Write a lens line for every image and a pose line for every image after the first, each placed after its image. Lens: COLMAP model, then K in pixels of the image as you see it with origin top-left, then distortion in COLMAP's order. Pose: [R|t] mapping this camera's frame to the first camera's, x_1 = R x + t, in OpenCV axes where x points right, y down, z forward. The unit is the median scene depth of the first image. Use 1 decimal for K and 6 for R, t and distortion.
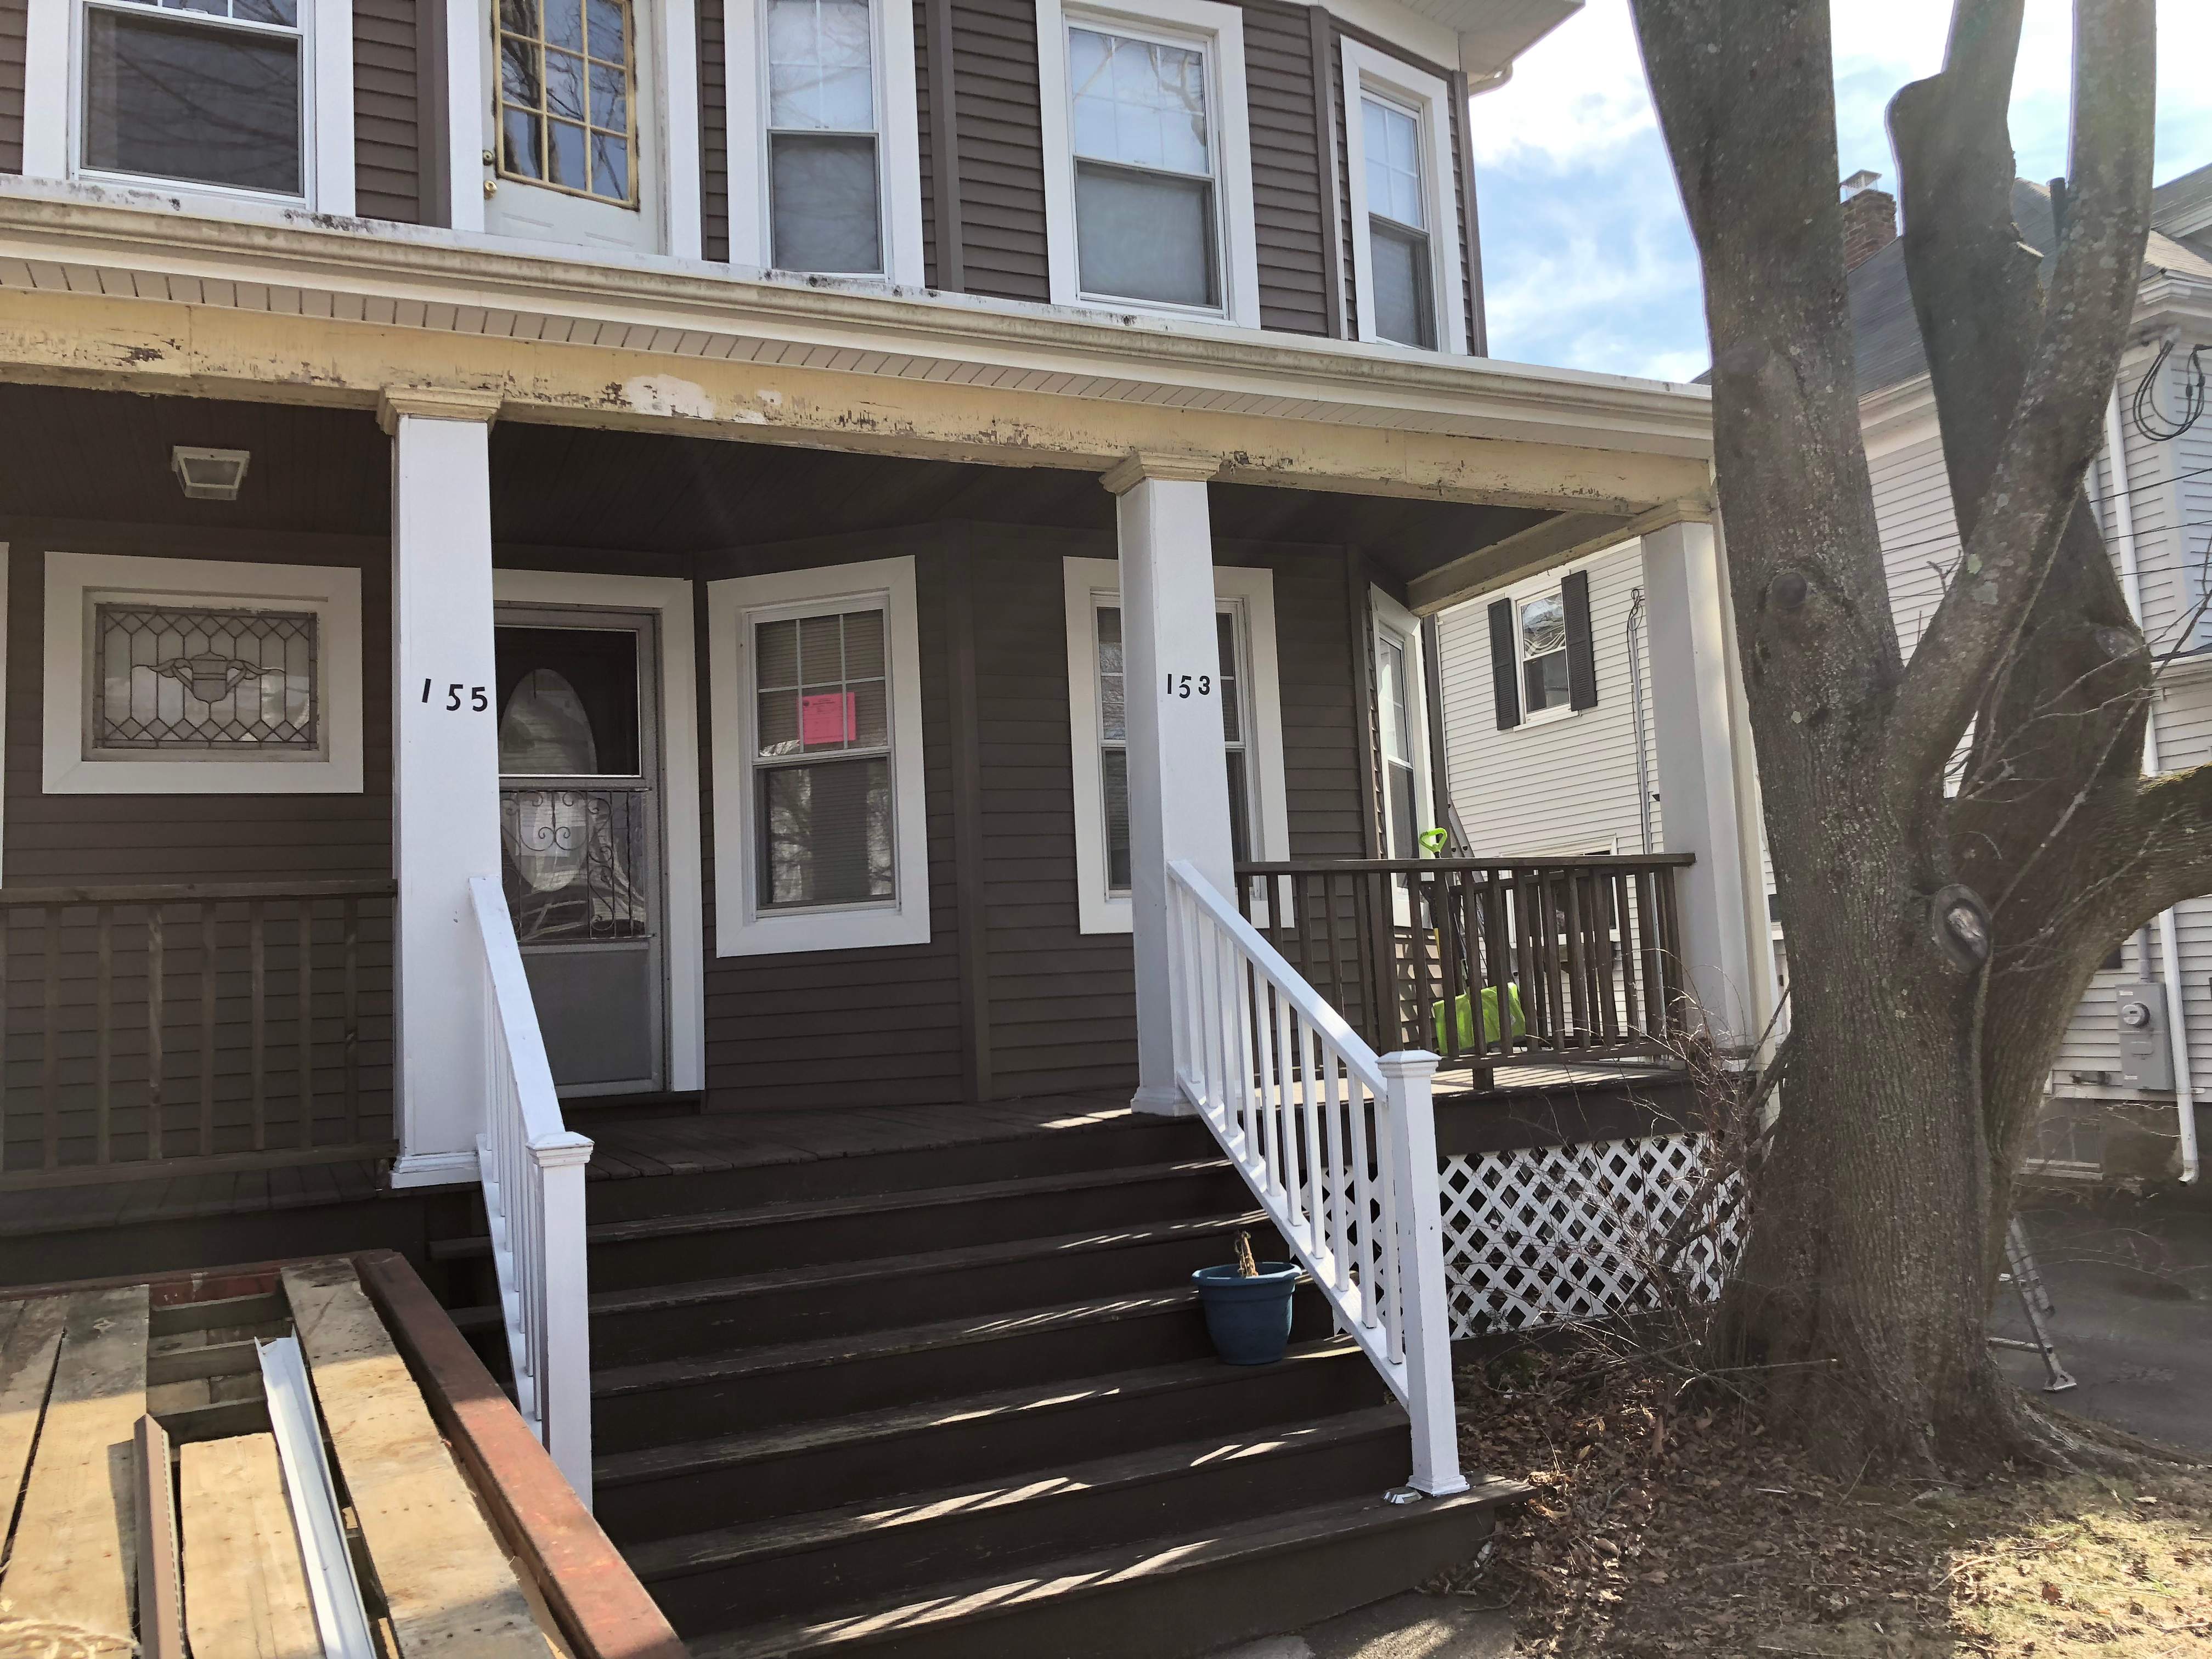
lens RADIAL K [[1767.7, 0, 1118.5], [0, 1767.7, 806.9], [0, 0, 1]] dist [0.063697, -0.079687]
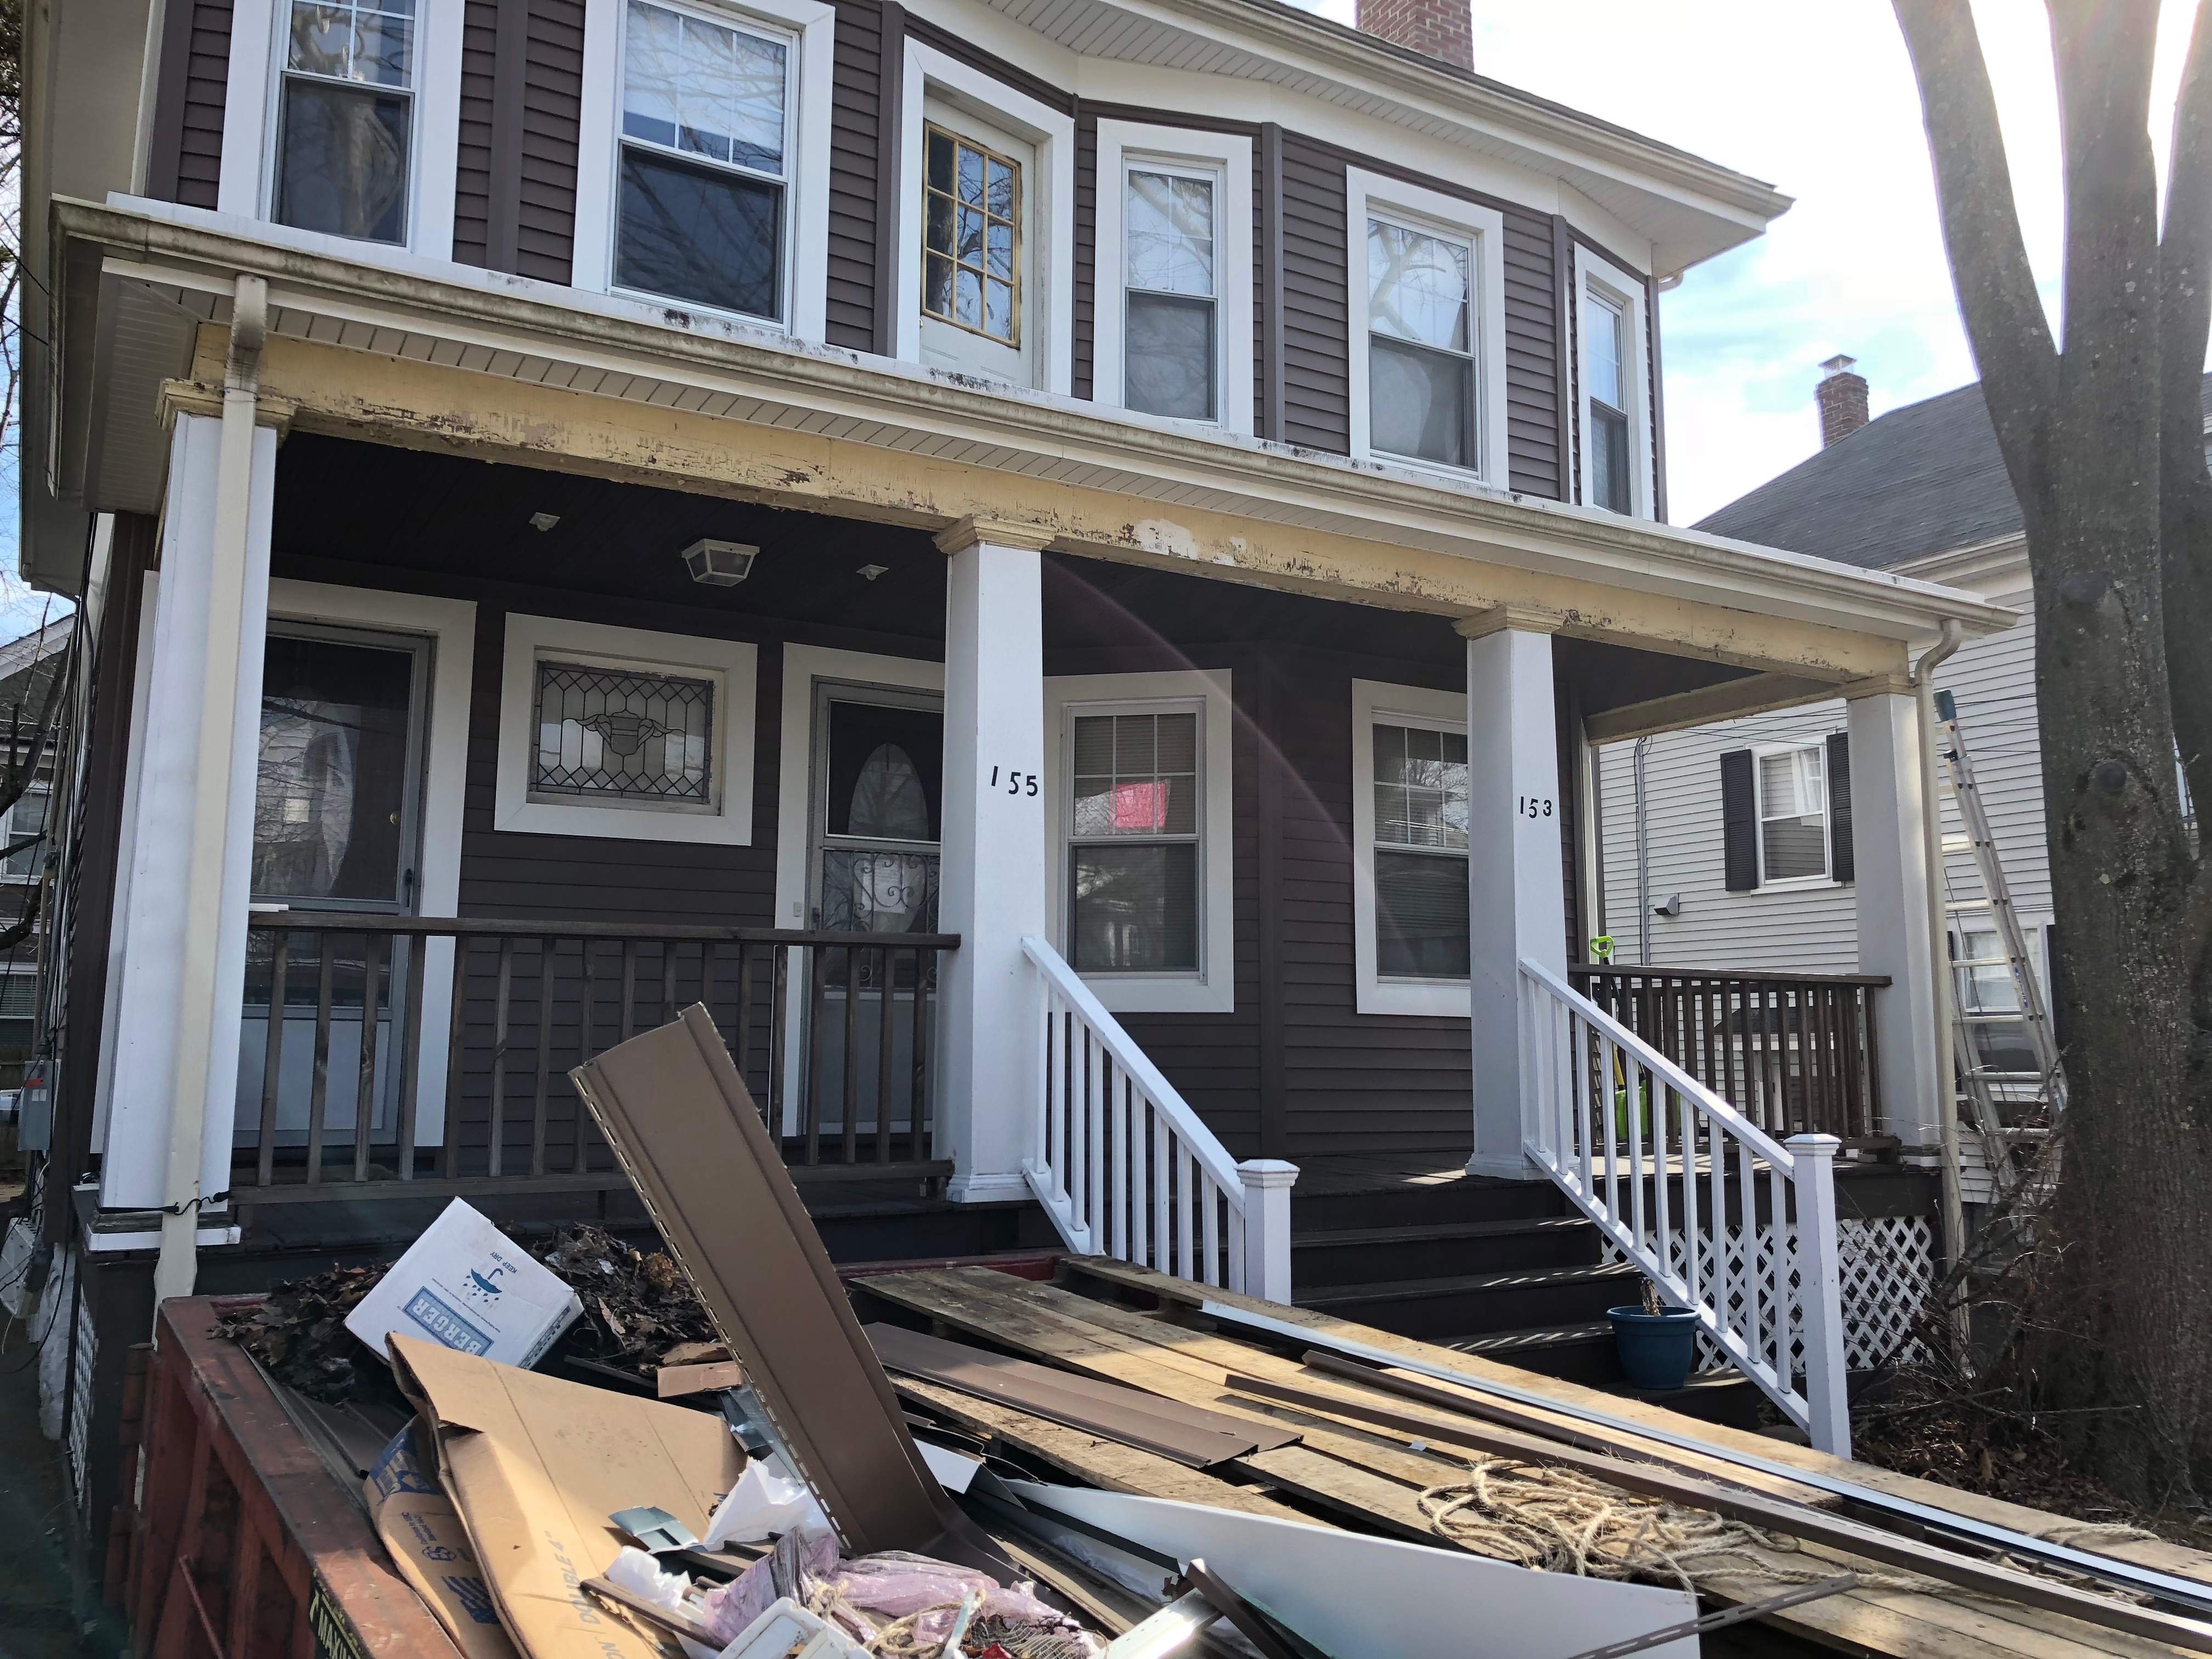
lens RADIAL K [[1777.5, 0, 1107.2], [0, 1777.5, 797.5], [0, 0, 1]] dist [0.022375, 0.004879]
pose [[0.993425, 0.071627, 0.089306, -0.328360], [-0.067635, 0.996604, -0.046958, -0.001208], [-0.092366, 0.040609, 0.994897, -0.133395]]
